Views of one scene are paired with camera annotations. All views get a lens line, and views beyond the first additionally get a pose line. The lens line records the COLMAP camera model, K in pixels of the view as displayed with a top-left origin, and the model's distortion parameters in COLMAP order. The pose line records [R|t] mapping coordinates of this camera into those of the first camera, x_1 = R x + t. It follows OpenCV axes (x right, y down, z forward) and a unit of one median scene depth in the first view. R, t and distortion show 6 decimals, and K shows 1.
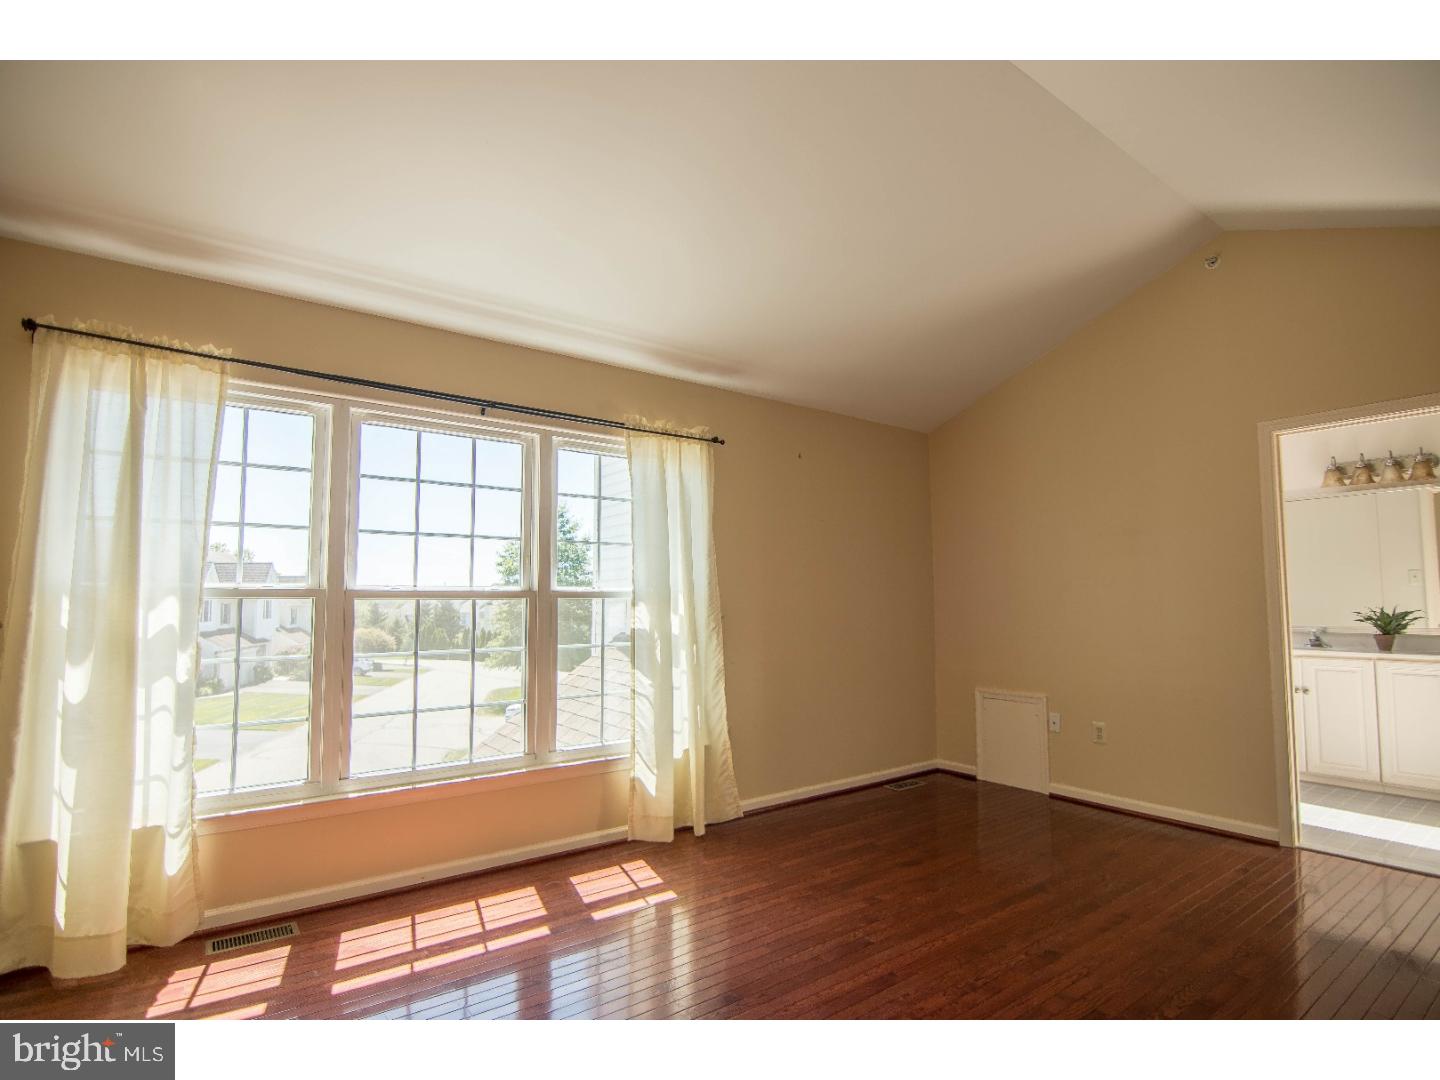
lens RADIAL K [[755.5, 0, 725.7], [0, 755.5, 522.9], [0, 0, 1]] dist [-0.011367, -0.001158]
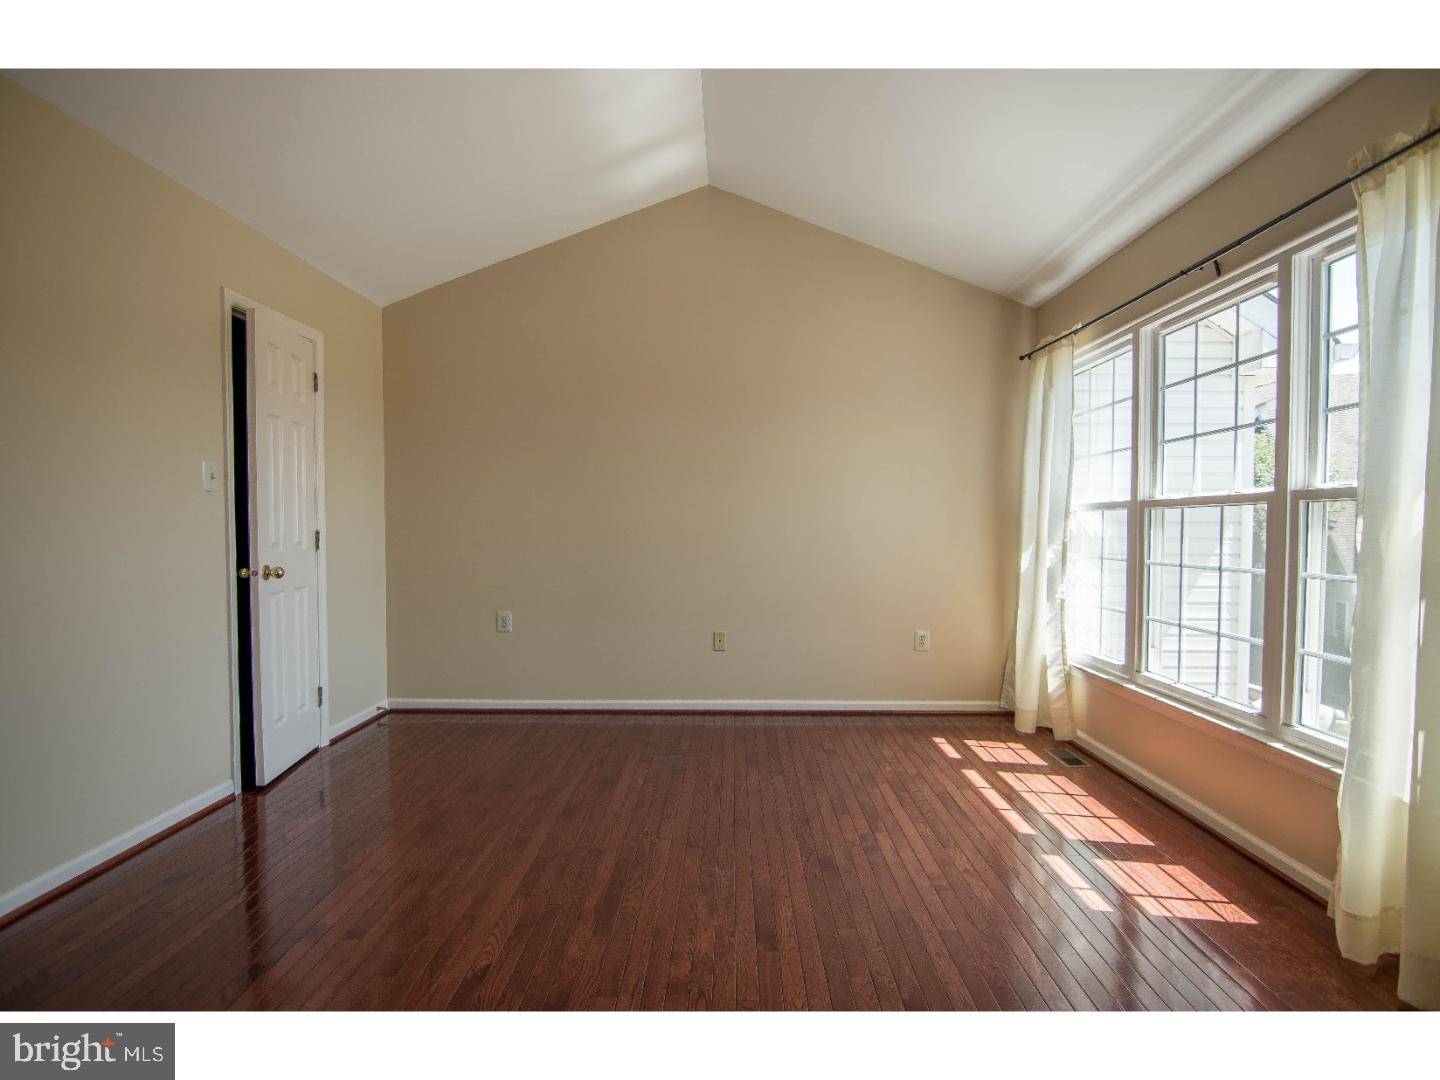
lens RADIAL K [[728.2, 0, 723.7], [0, 728.2, 556.3], [0, 0, 1]] dist [-0.013617, -0.000719]
pose [[-0.598119, 0.020847, -0.801136, 0.724320], [0.051610, 0.998589, -0.012546, 0.161078], [0.799744, -0.048851, -0.598351, 1.210538]]
